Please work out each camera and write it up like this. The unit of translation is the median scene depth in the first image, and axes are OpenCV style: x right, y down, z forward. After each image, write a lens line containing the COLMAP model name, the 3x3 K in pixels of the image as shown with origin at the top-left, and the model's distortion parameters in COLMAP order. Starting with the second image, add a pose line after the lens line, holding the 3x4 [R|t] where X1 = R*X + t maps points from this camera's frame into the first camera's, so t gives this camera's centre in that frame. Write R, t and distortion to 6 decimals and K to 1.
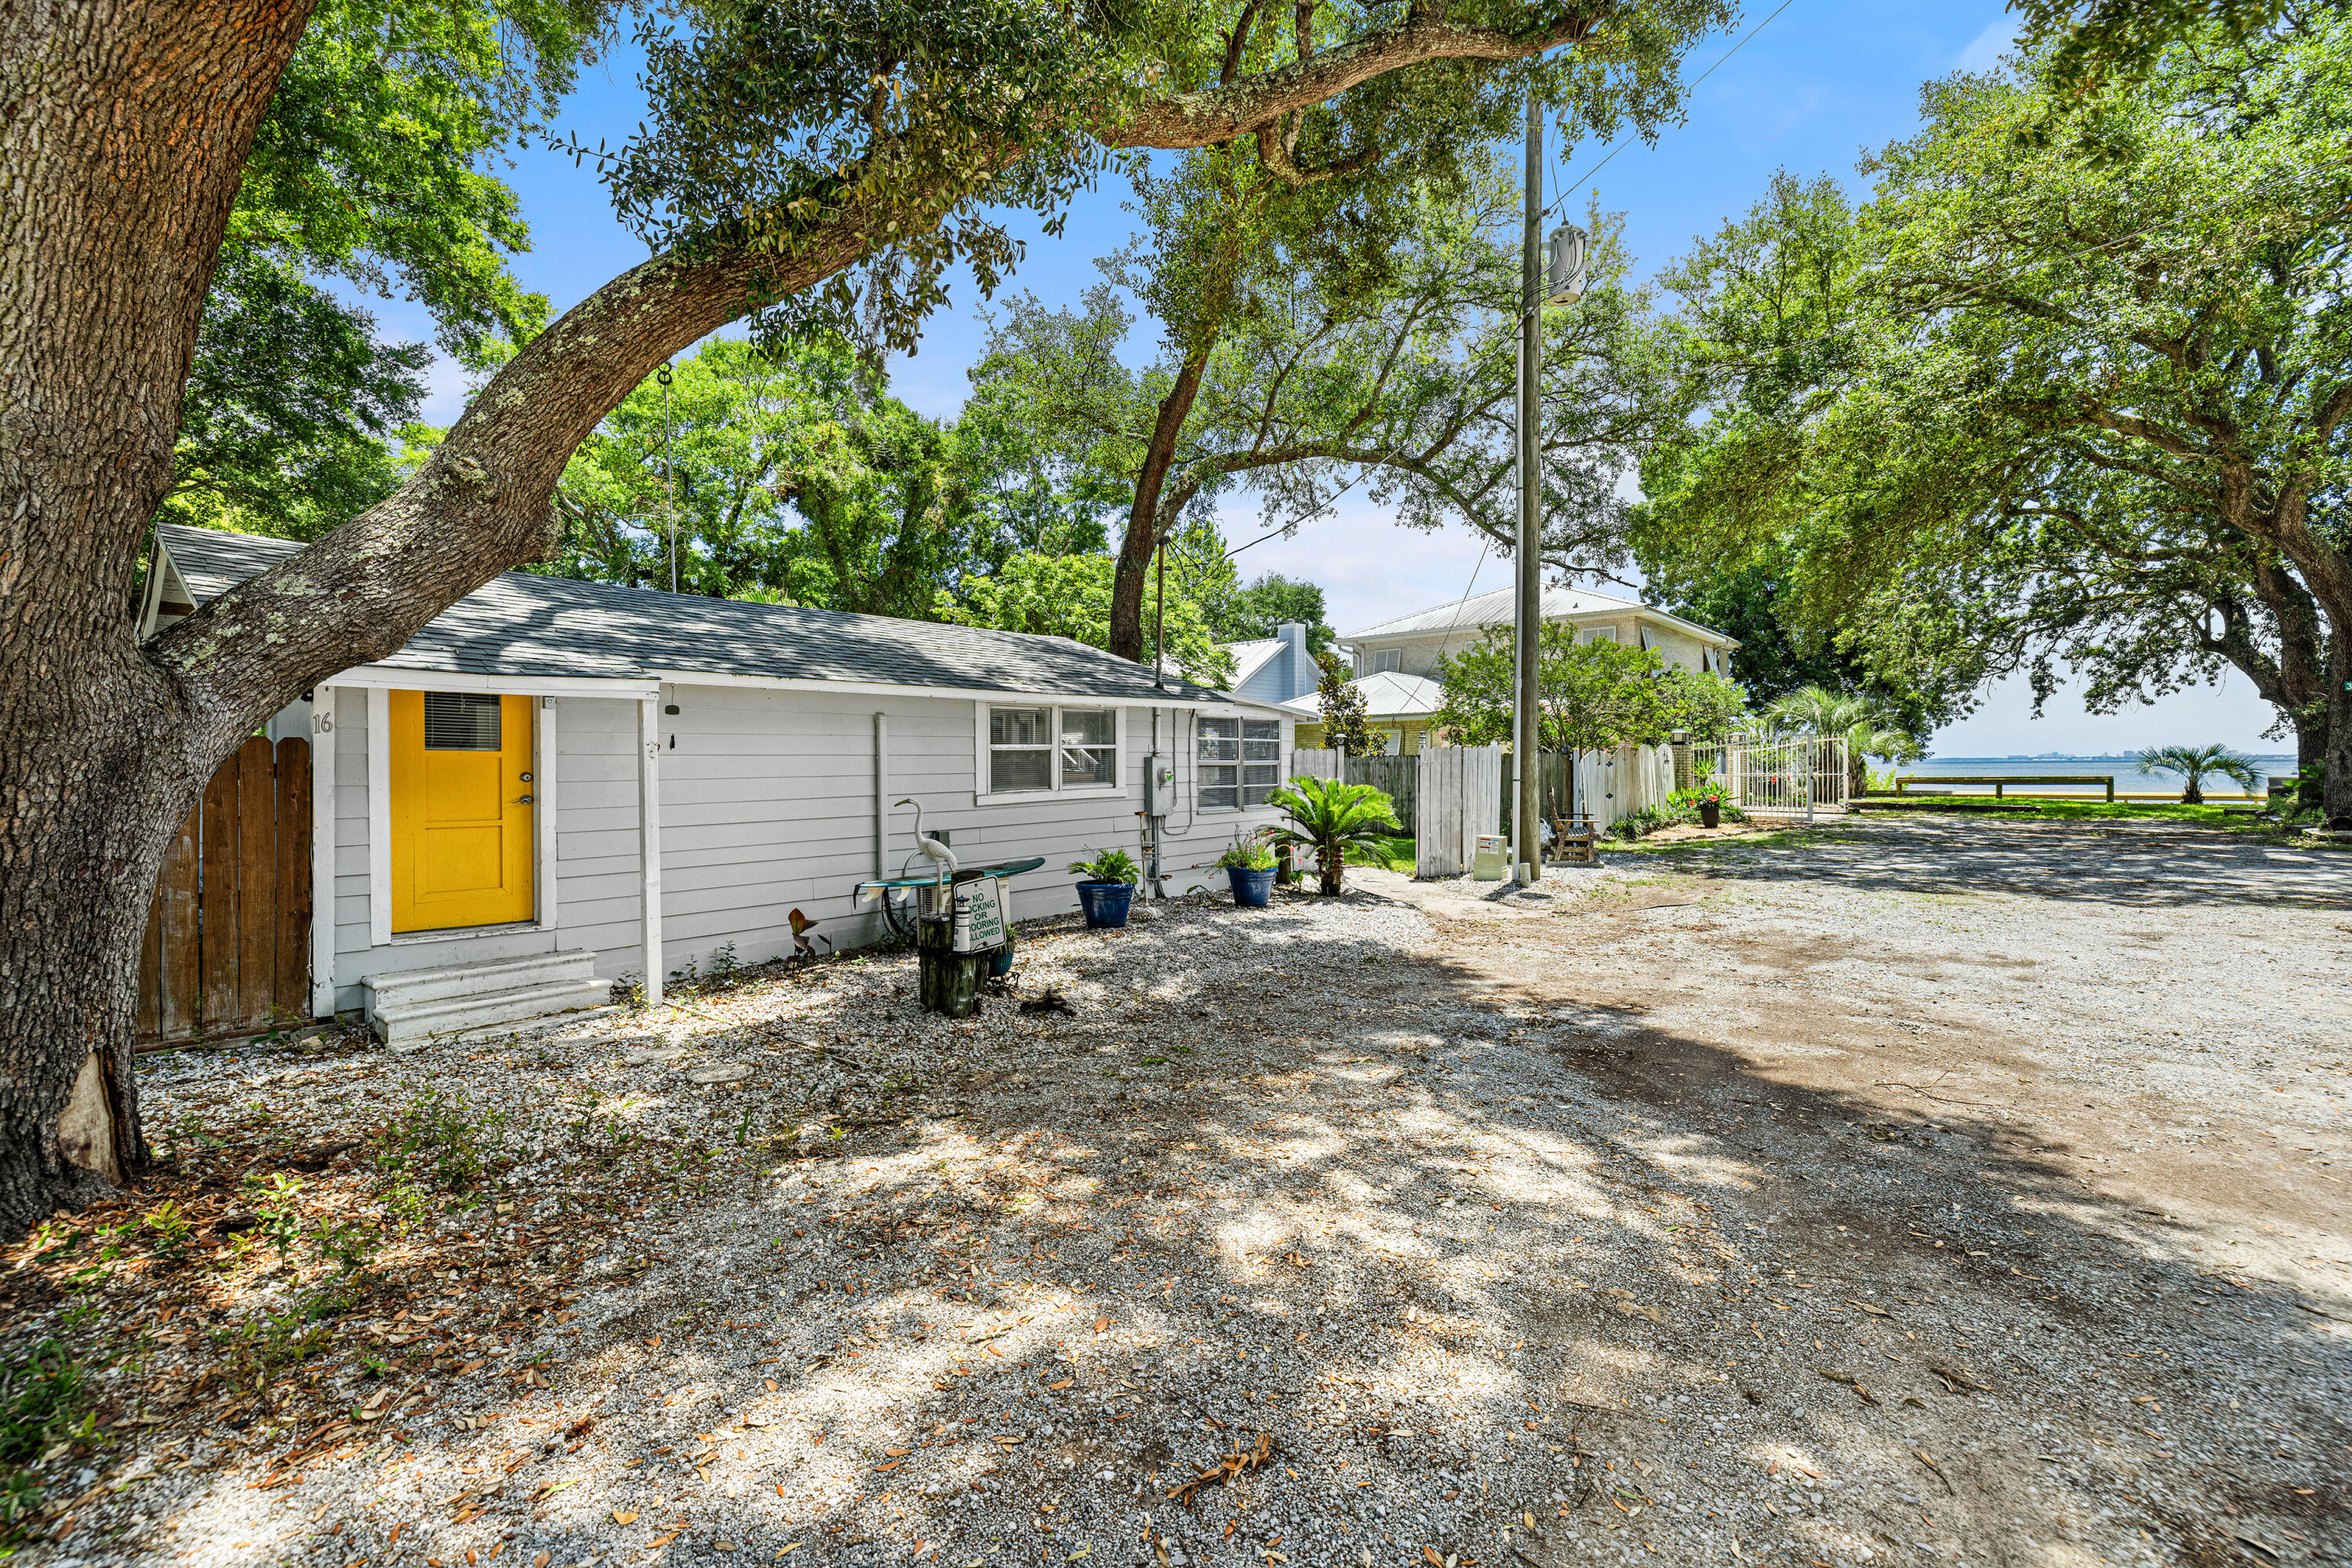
lens RADIAL K [[1008.7, 0, 1178.0], [0, 1008.7, 771.1], [0, 0, 1]] dist [-0.003064, -0.000564]
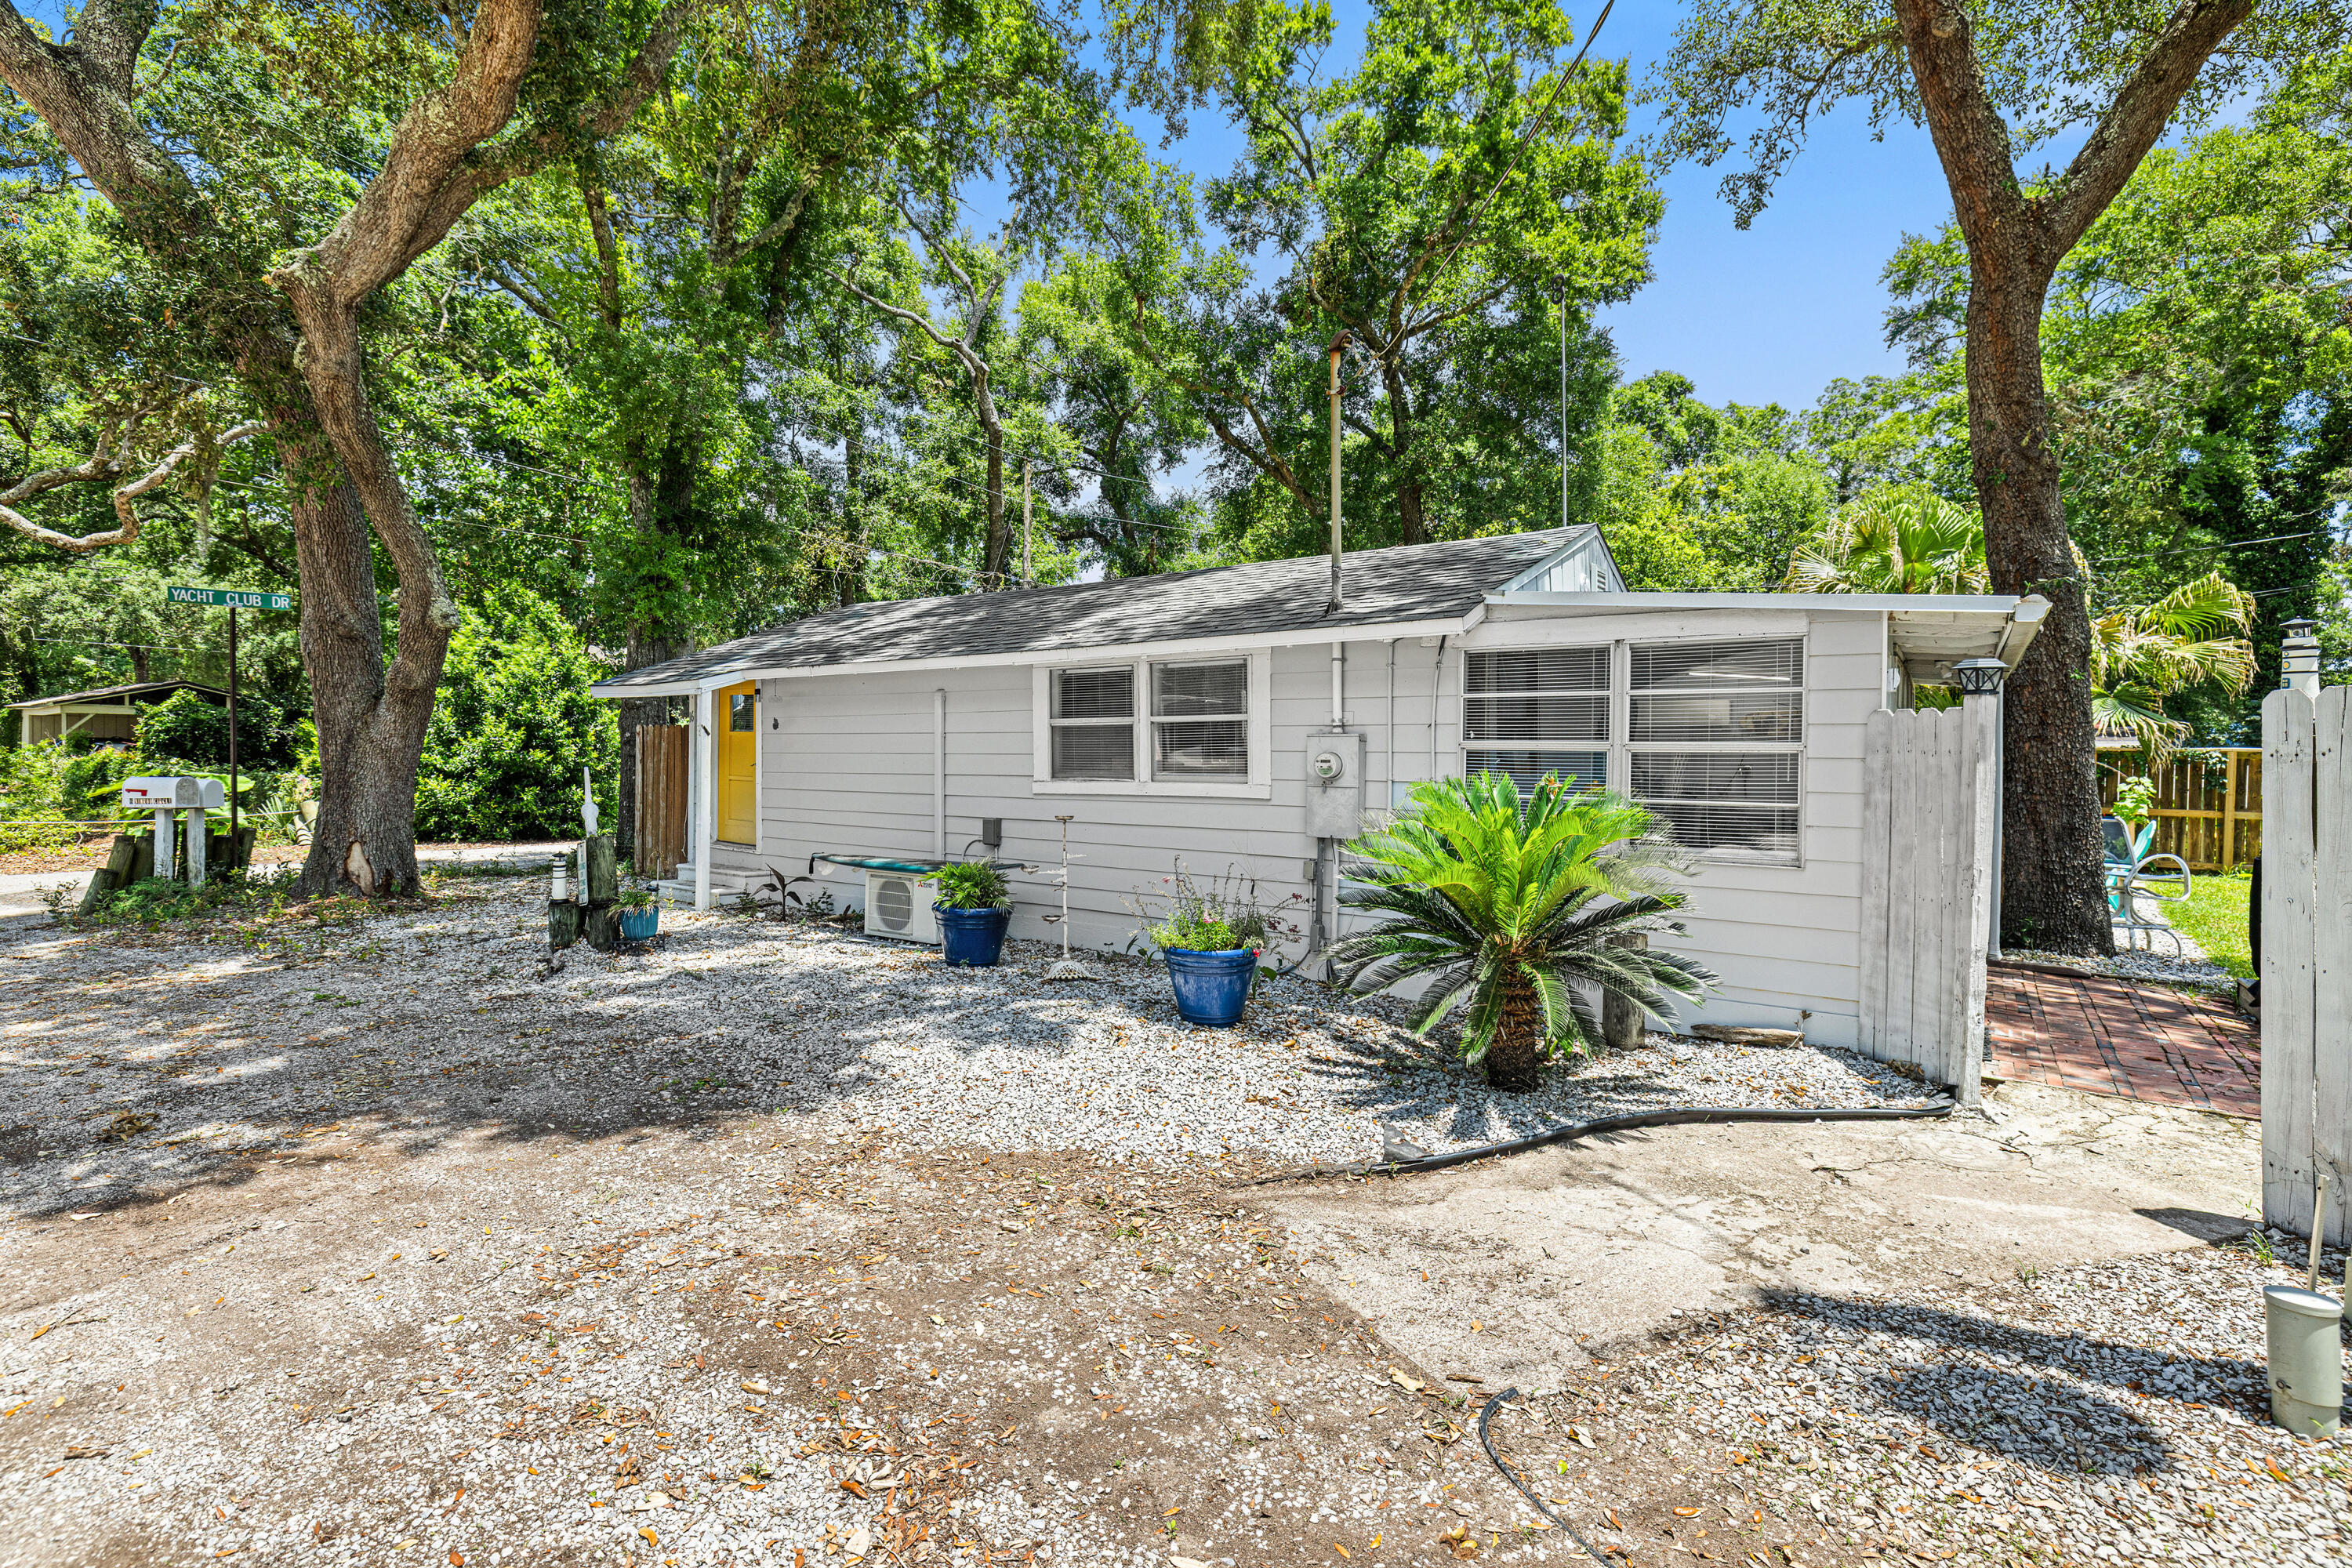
lens RADIAL K [[1108.7, 0, 1192.1], [0, 1108.7, 768.8], [0, 0, 1]] dist [-0.010629, 0.002072]
pose [[0.071525, 0.021913, -0.997198, 0.309014], [-0.016668, 0.999645, 0.020771, -0.002951], [0.997300, 0.015136, 0.071865, 0.460983]]
